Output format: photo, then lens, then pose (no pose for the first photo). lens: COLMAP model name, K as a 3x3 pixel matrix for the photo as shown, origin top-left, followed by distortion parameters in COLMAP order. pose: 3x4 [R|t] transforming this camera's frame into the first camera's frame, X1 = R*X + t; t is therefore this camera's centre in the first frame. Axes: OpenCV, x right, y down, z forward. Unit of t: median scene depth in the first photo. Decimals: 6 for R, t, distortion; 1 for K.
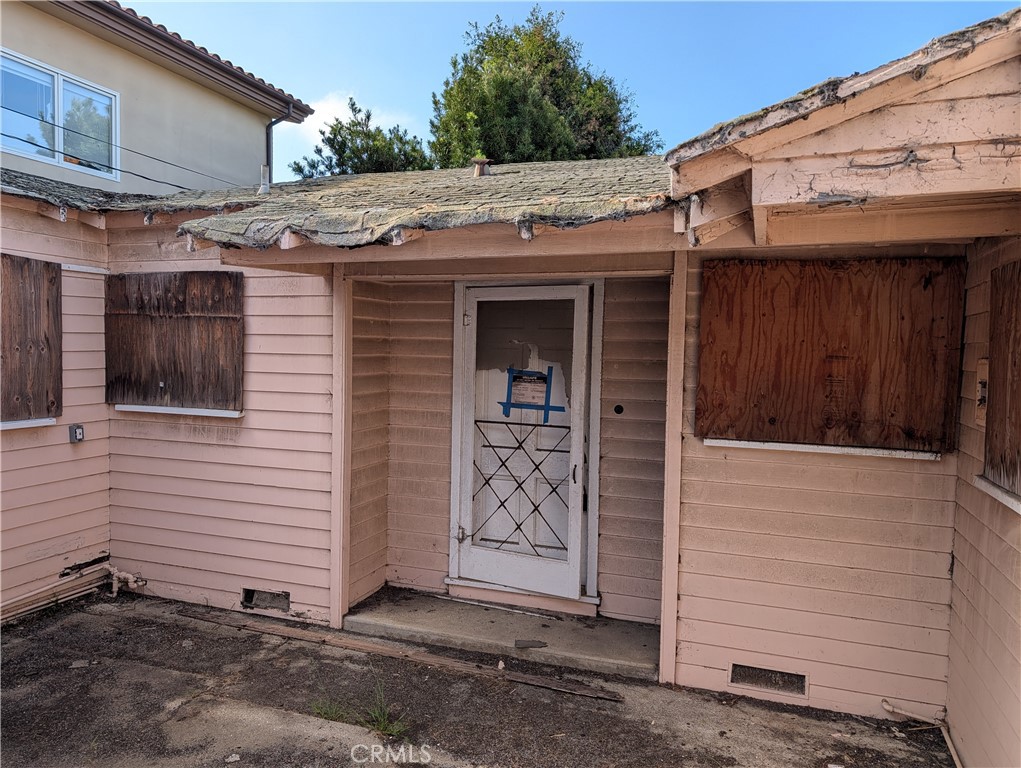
lens RADIAL K [[717.4, 0, 507.9], [0, 717.4, 393.0], [0, 0, 1]] dist [0.048614, -0.048727]
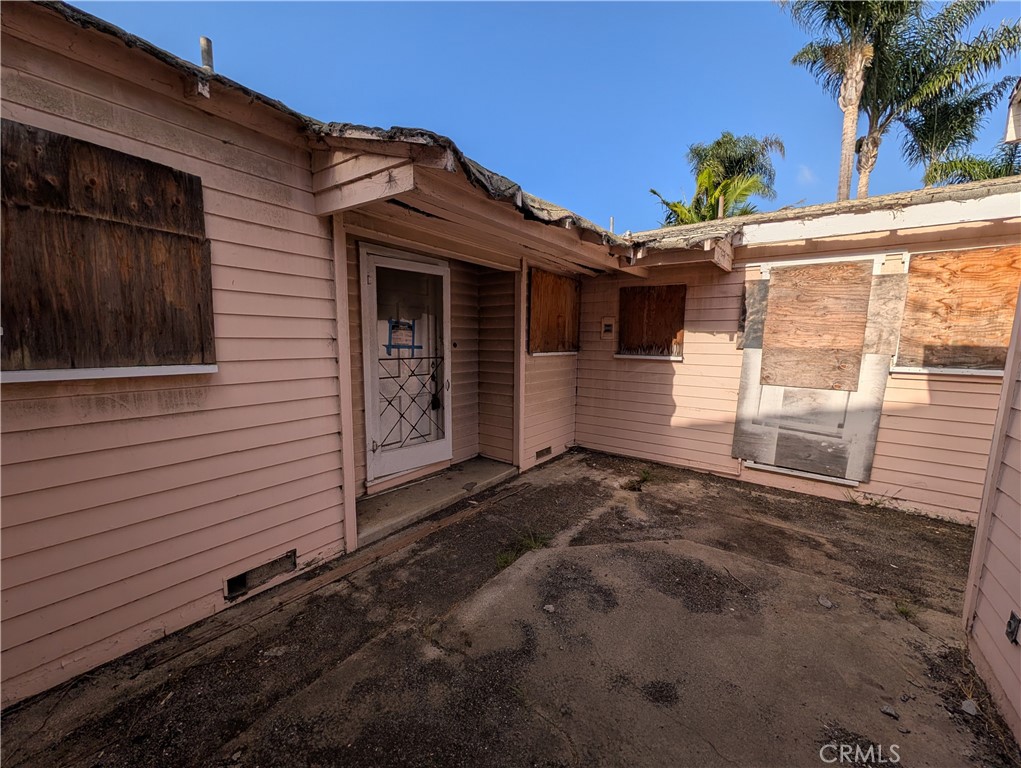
lens RADIAL K [[386.2, 0, 505.5], [0, 386.2, 387.1], [0, 0, 1]] dist [0.007829, -0.000585]
pose [[0.310483, -0.133383, 0.941174, -0.821915], [0.052191, 0.991005, 0.123227, 0.017808], [-0.949145, 0.010861, 0.314652, 0.699490]]
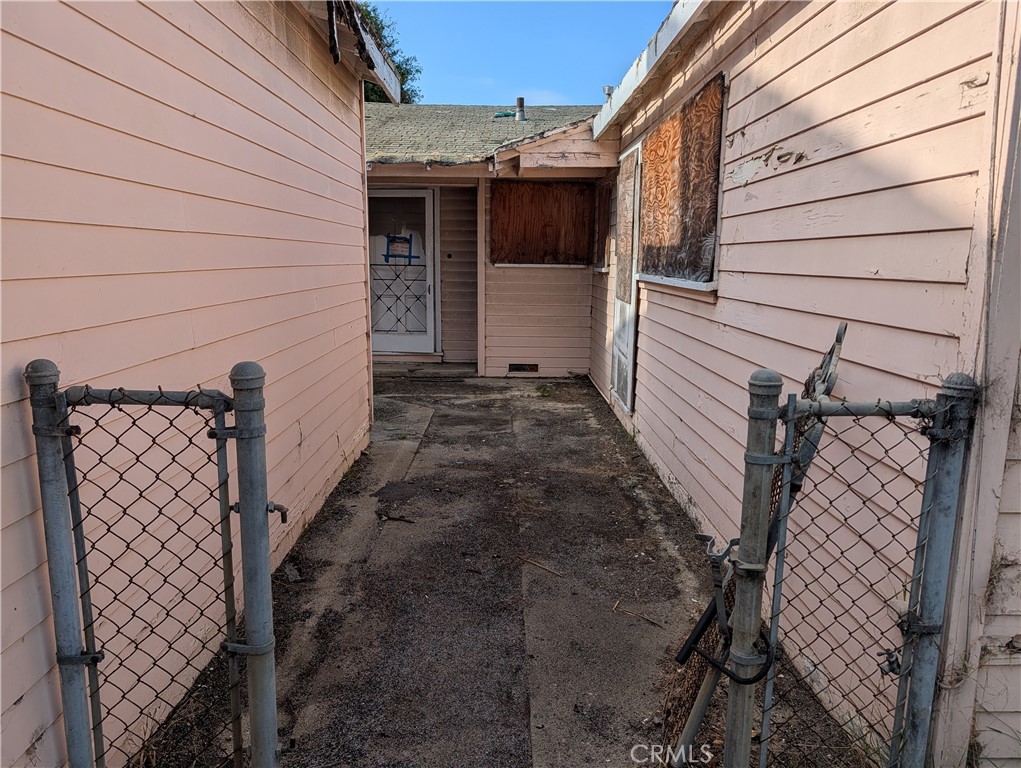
lens RADIAL K [[717.4, 0, 507.9], [0, 717.4, 393.0], [0, 0, 1]] dist [0.048614, -0.048727]
pose [[0.937025, -0.071442, 0.341878, -0.466403], [0.027157, 0.990796, 0.132614, 0.163319], [-0.348205, -0.114978, 0.930340, -1.098502]]
